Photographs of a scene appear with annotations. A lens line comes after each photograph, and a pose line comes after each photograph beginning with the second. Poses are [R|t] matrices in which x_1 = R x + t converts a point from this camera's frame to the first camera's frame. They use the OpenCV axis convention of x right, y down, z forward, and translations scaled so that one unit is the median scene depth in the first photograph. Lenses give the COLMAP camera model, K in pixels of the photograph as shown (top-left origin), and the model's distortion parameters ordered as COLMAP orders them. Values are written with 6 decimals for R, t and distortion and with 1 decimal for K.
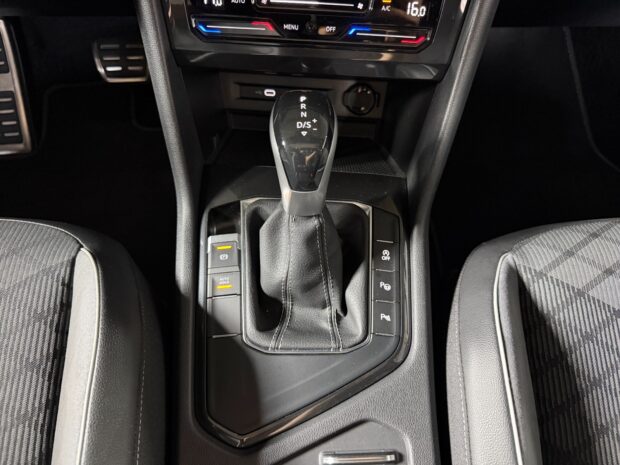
lens RADIAL K [[436.9, 0, 309.2], [0, 436.9, 234.0], [0, 0, 1]] dist [0.040831, -0.060826]
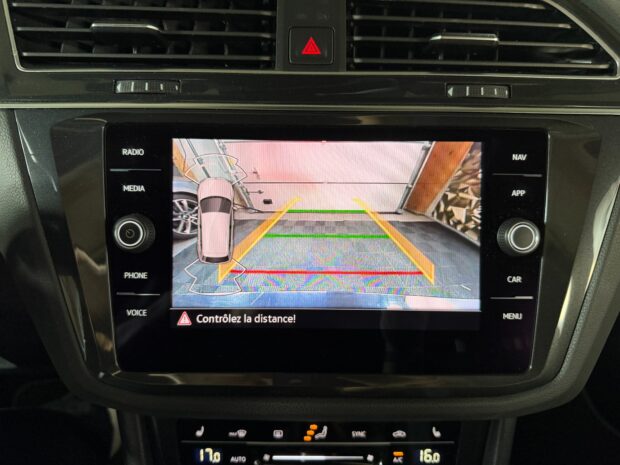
lens RADIAL K [[436.9, 0, 307.9], [0, 436.9, 228.6], [0, 0, 1]] dist [0.040831, -0.060826]
pose [[0.997815, -0.040279, 0.052377, -0.041071], [0.057792, 0.916287, -0.396332, -0.554370], [-0.032029, 0.398493, 0.916612, -0.039026]]
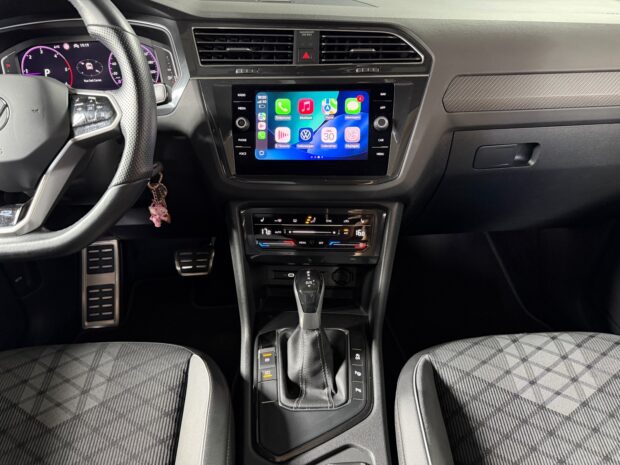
lens RADIAL K [[436.9, 0, 307.8], [0, 436.9, 238.0], [0, 0, 1]] dist [0.040831, -0.060826]
pose [[0.999162, -0.034777, -0.021566, 0.029159], [0.022769, 0.910375, -0.413157, 0.355735], [0.034002, 0.412320, 0.910404, -0.869838]]
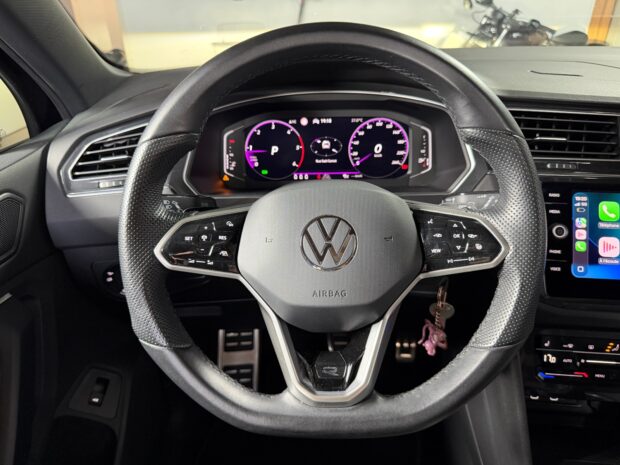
lens RADIAL K [[436.9, 0, 309.4], [0, 436.9, 236.6], [0, 0, 1]] dist [0.040831, -0.060826]
pose [[0.998635, -0.001992, -0.052201, -0.984350], [-0.022563, 0.884811, -0.465403, -0.131099], [0.047115, 0.465945, 0.883558, -0.712909]]
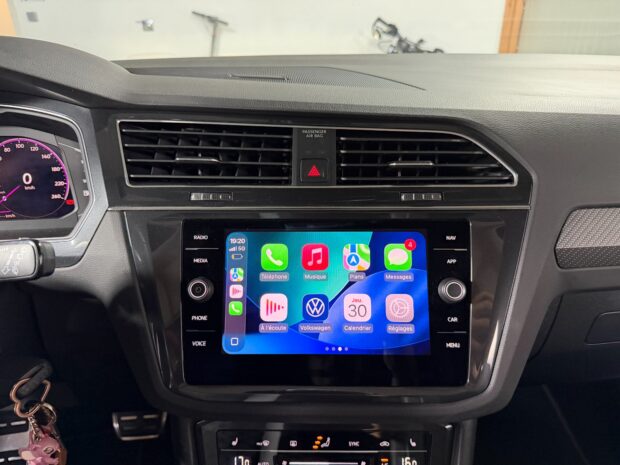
lens RADIAL K [[436.9, 0, 309.3], [0, 436.9, 234.1], [0, 0, 1]] dist [0.040831, -0.060826]
pose [[0.998518, -0.042974, 0.033398, -0.043389], [0.054132, 0.847799, -0.527548, -0.389819], [-0.005644, 0.528574, 0.848869, -0.344303]]
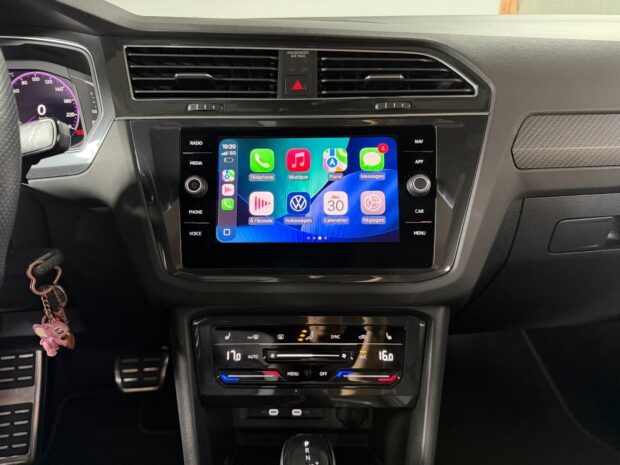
lens RADIAL K [[436.9, 0, 306.7], [0, 436.9, 234.8], [0, 0, 1]] dist [0.040831, -0.060826]
pose [[0.998617, -0.045248, 0.026766, -0.015466], [0.052507, 0.833137, -0.550568, -0.087032], [0.002612, 0.551212, 0.834361, -0.299136]]
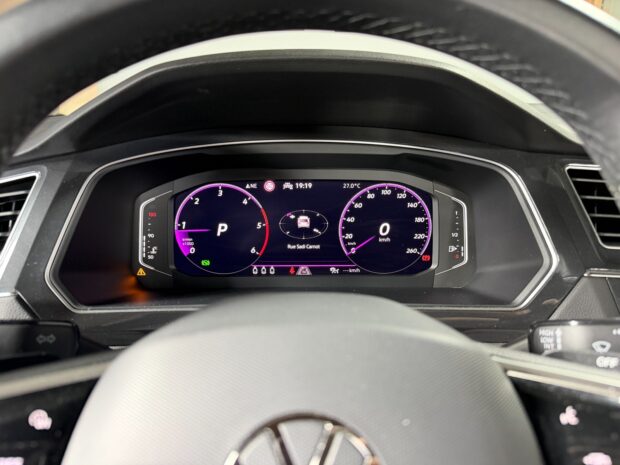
lens RADIAL K [[433.6, 0, 313.8], [0, 433.6, 228.0], [0, 0, 1]] dist [0.055966, -0.000131]
pose [[0.999993, 0.003378, 0.001862, -0.984430], [-0.001457, 0.777734, -0.628592, -0.555020], [-0.003572, 0.628585, 0.777733, -0.197122]]
